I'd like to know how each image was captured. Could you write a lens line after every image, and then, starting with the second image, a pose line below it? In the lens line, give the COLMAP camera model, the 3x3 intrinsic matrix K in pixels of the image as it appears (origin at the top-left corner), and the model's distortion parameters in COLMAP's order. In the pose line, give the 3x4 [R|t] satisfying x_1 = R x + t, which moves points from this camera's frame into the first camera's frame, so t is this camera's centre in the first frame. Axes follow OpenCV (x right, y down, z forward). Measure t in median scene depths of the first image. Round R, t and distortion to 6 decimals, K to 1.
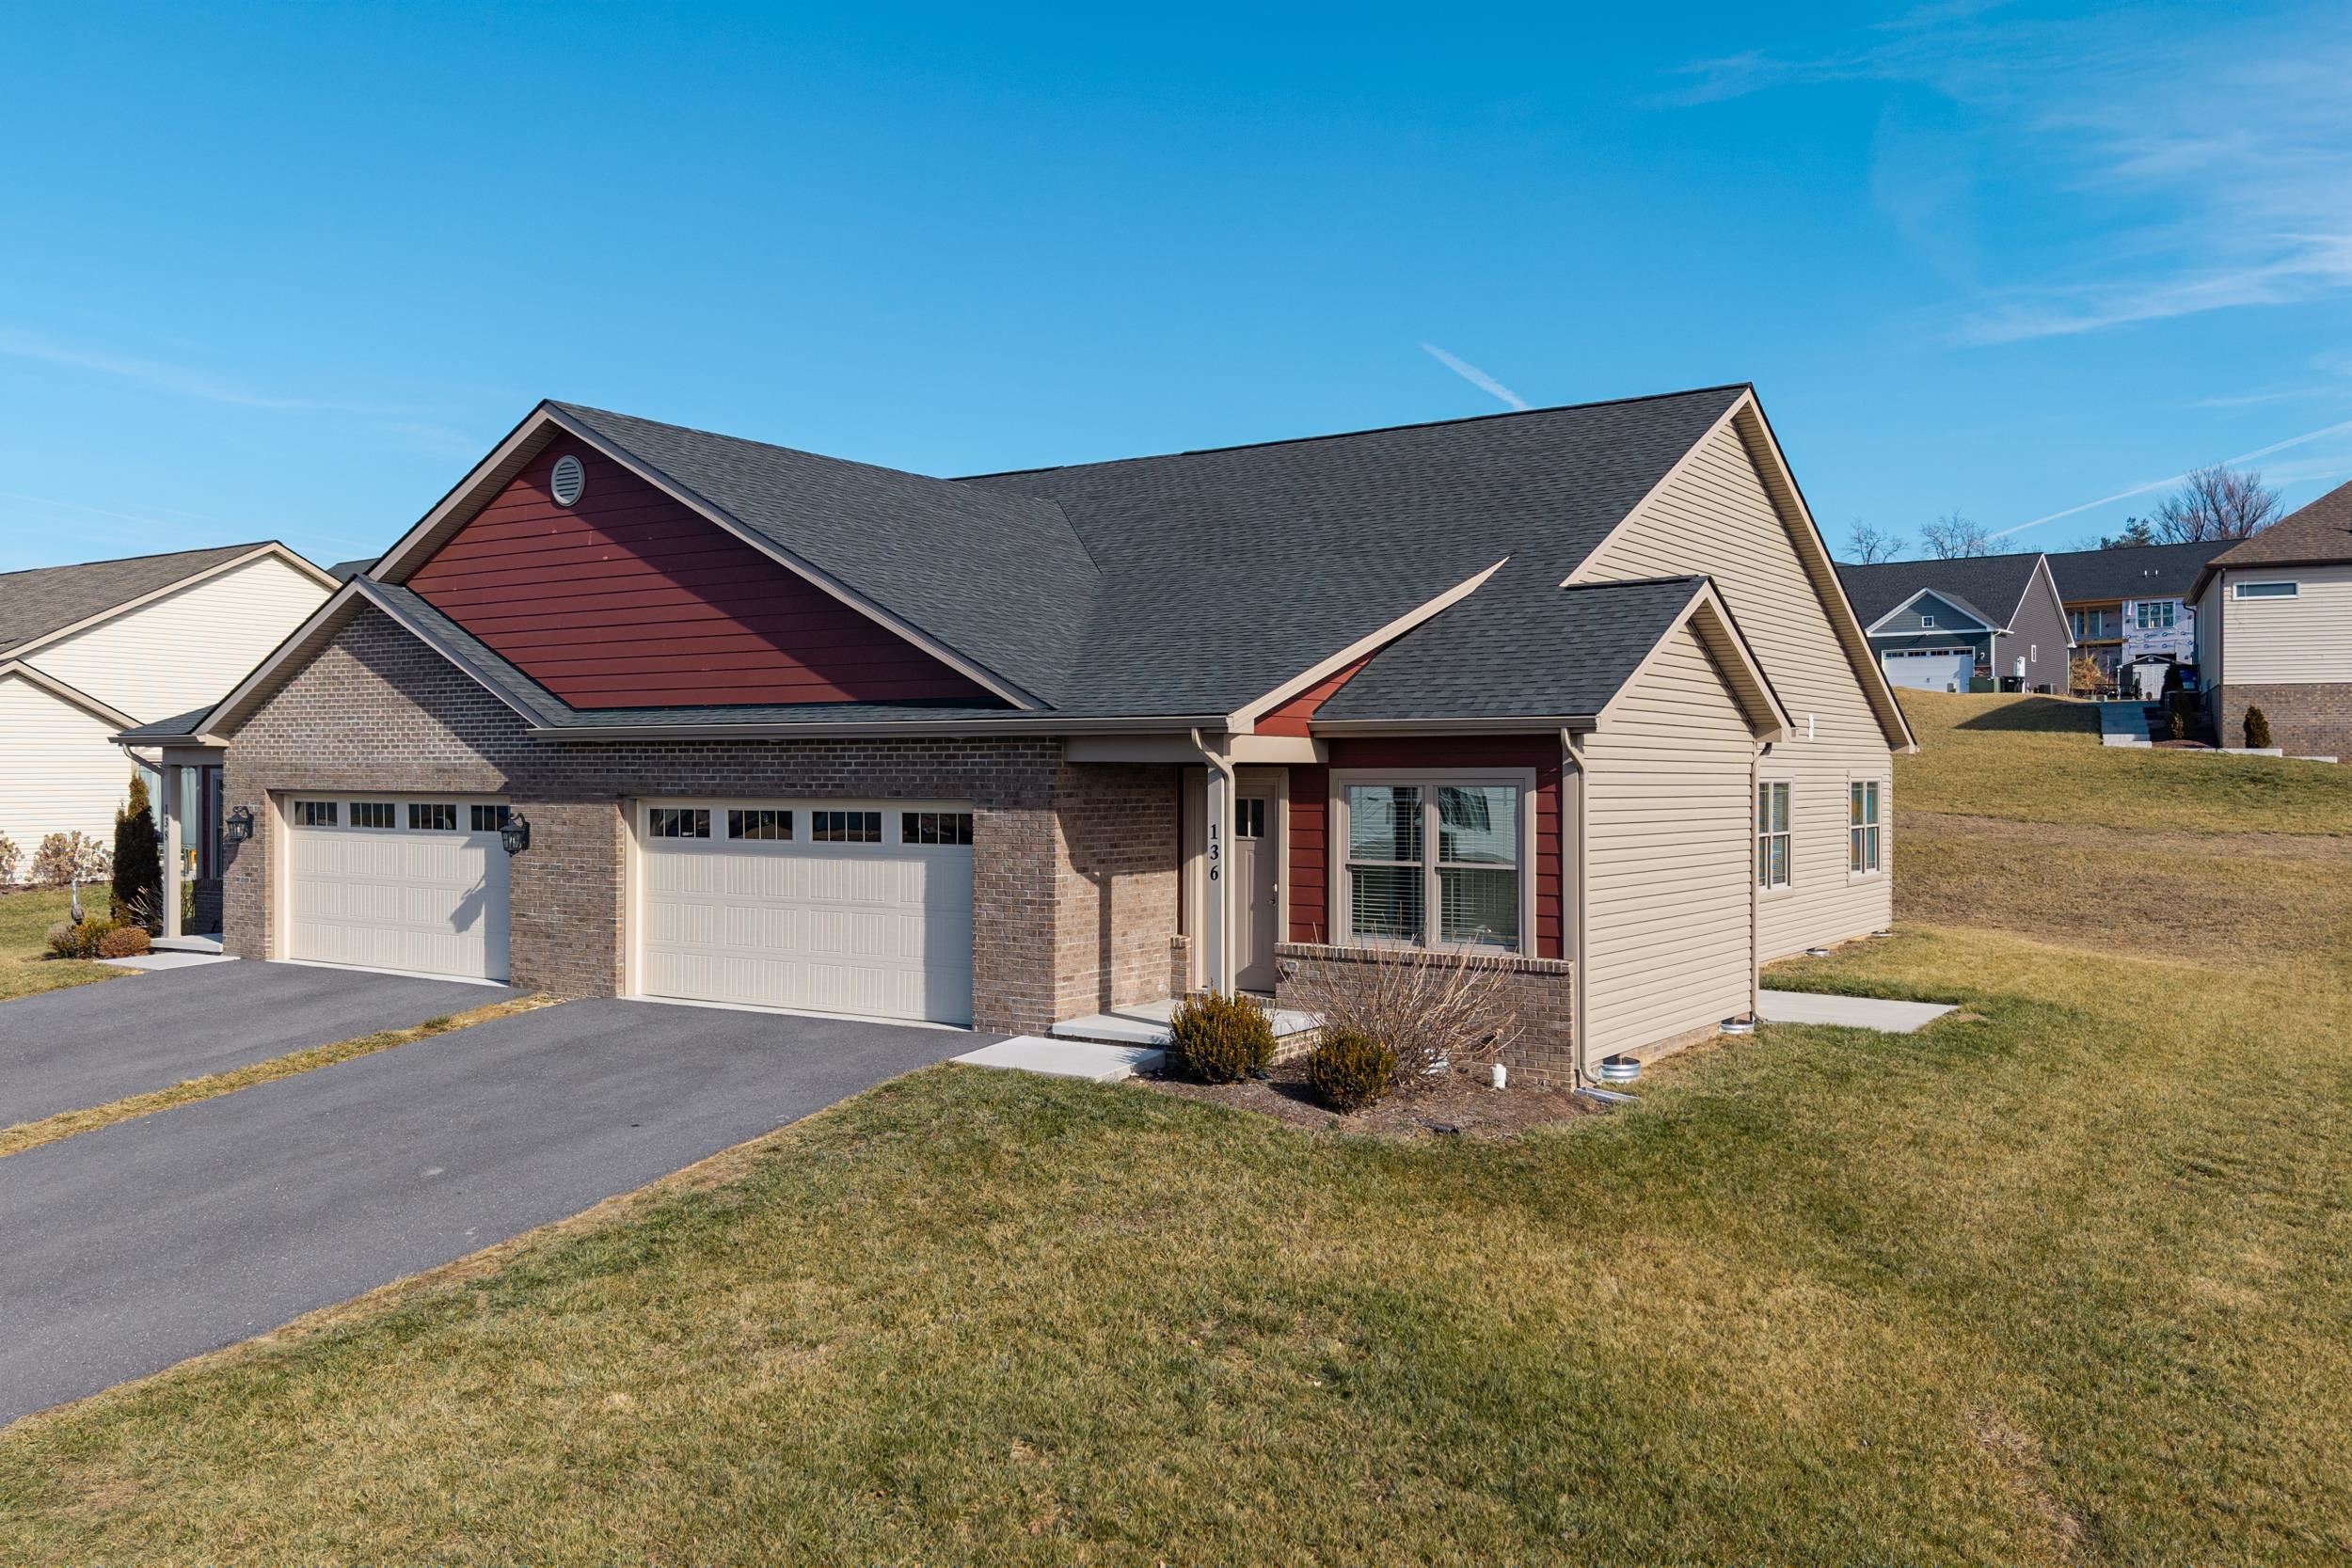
lens RADIAL K [[1880.6, 0, 1176.0], [0, 1880.6, 784.0], [0, 0, 1]] dist [0.065791, -0.002585]
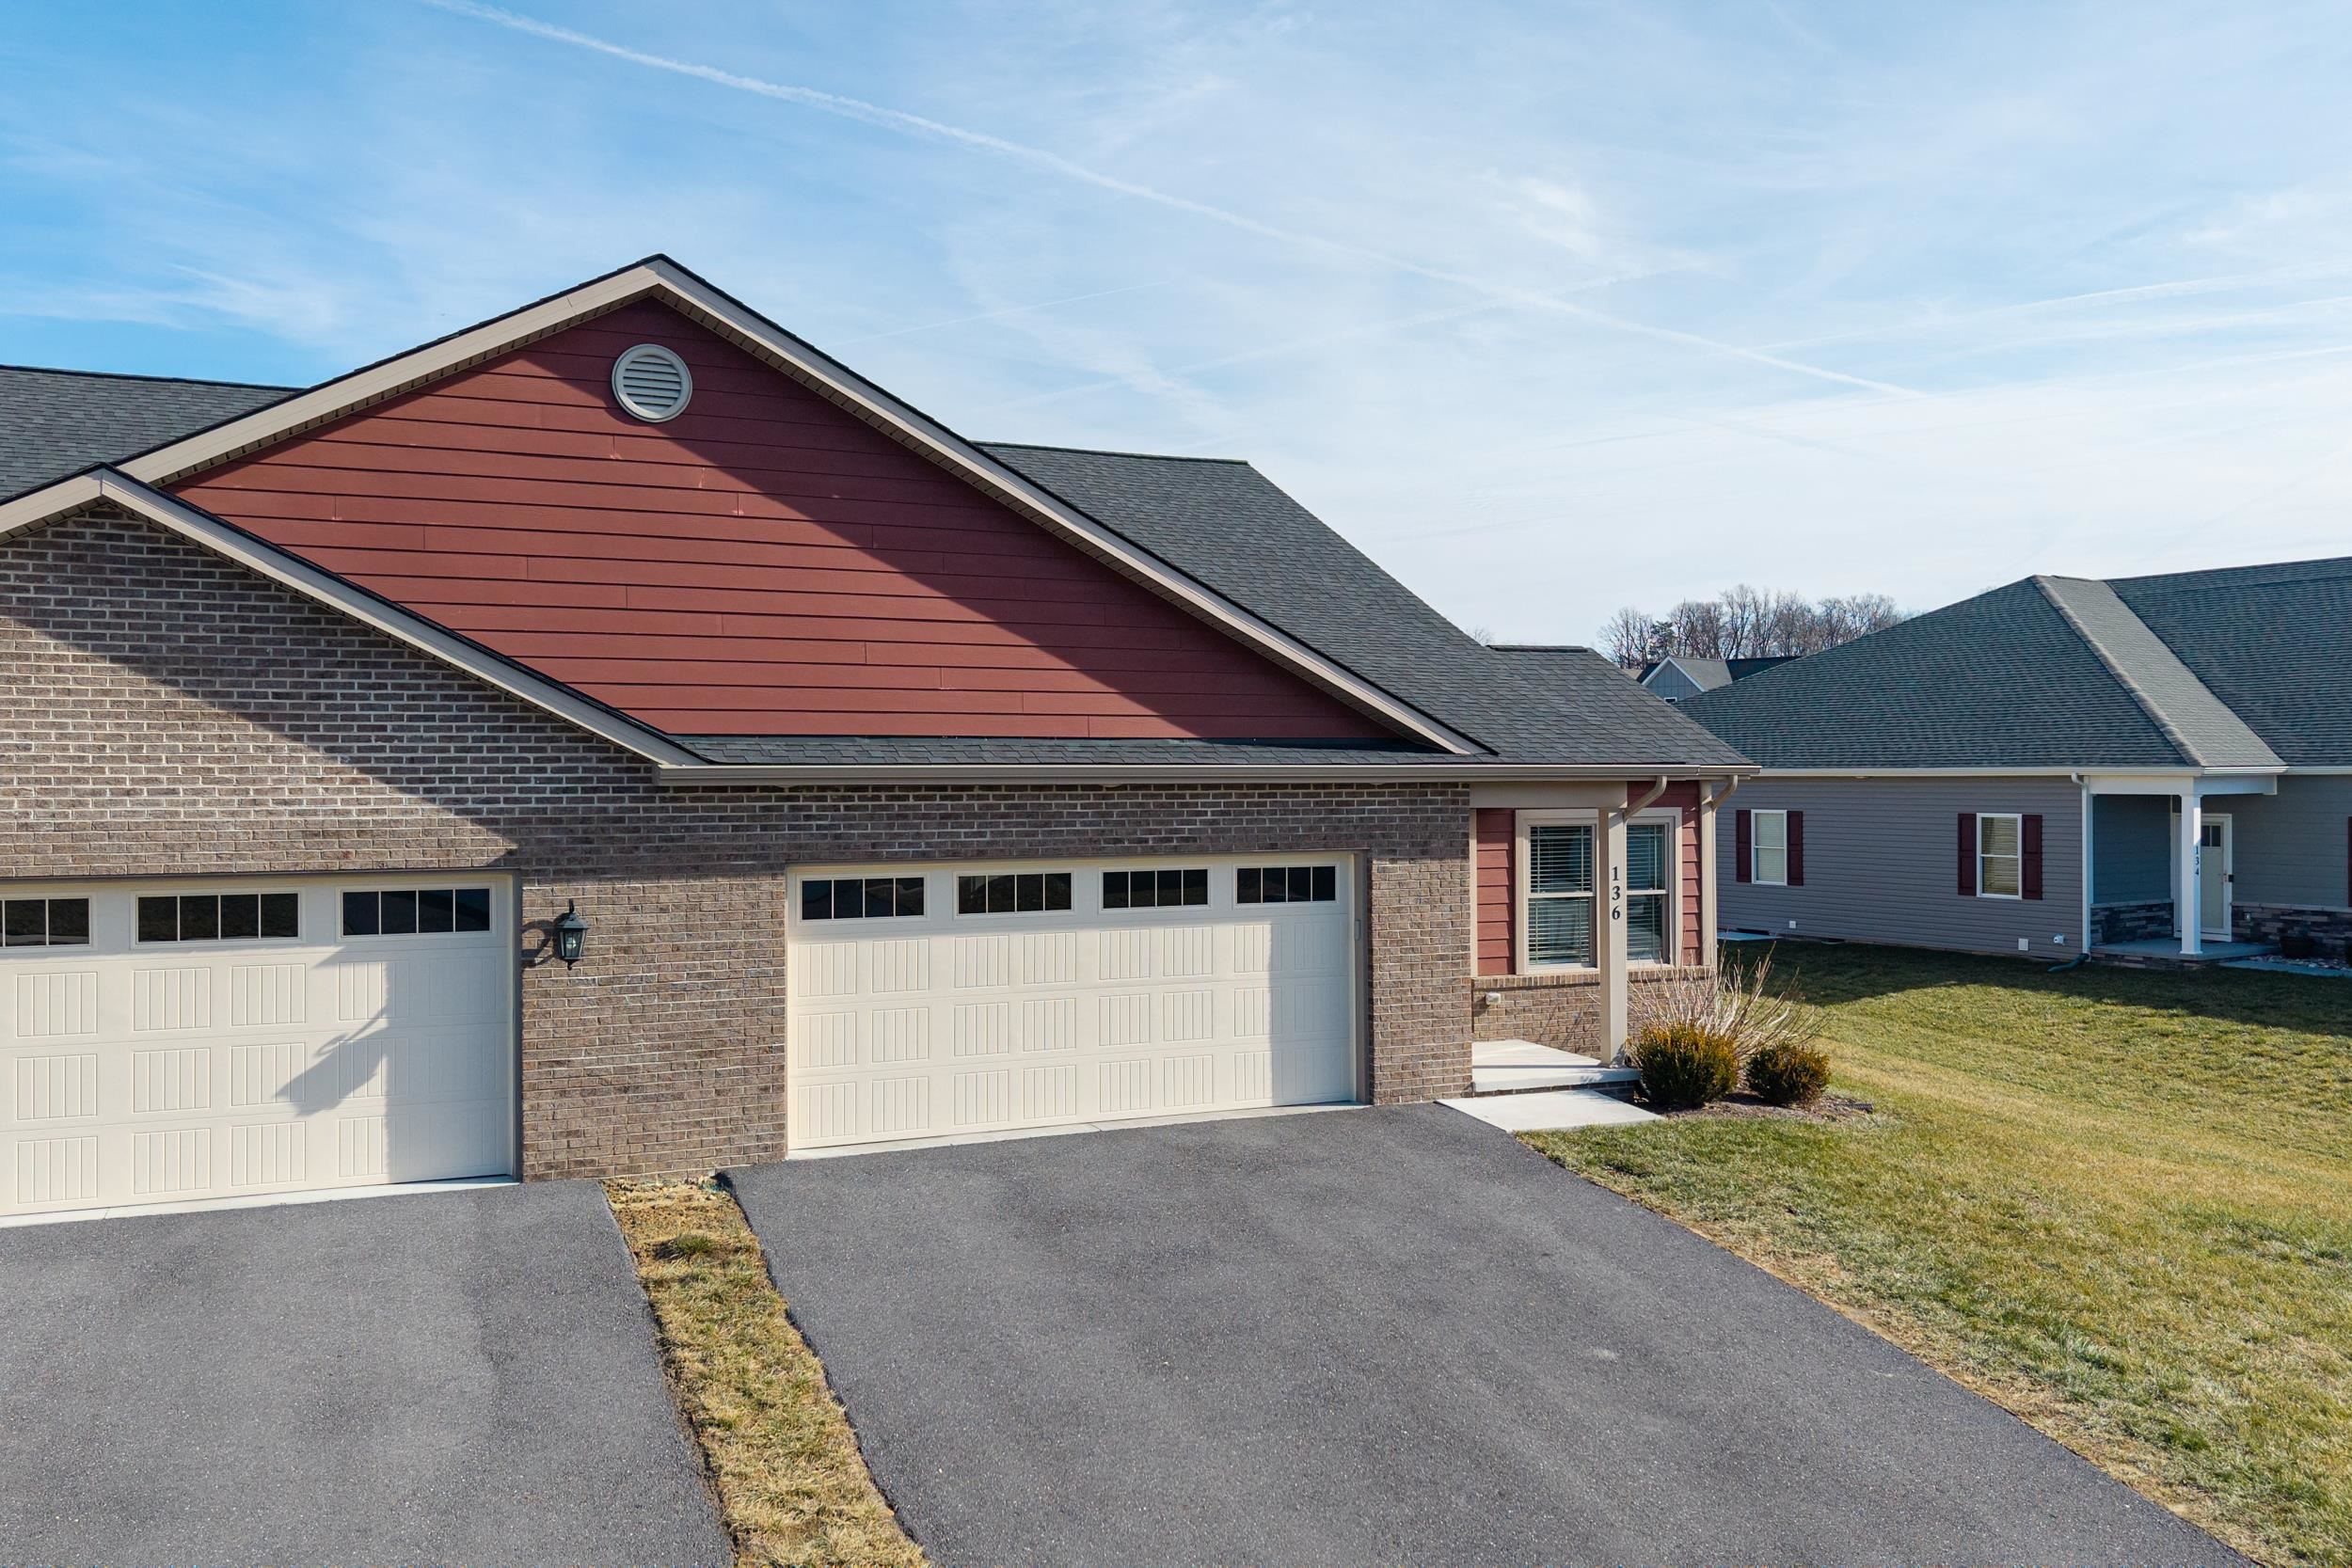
lens RADIAL K [[1880.6, 0, 1176.0], [0, 1880.6, 784.0], [0, 0, 1]] dist [0.065791, -0.002585]
pose [[0.525316, -0.006515, 0.850883, -0.864454], [0.007736, 0.999966, 0.002880, -0.025319], [-0.850872, 0.005070, 0.525348, 0.559886]]
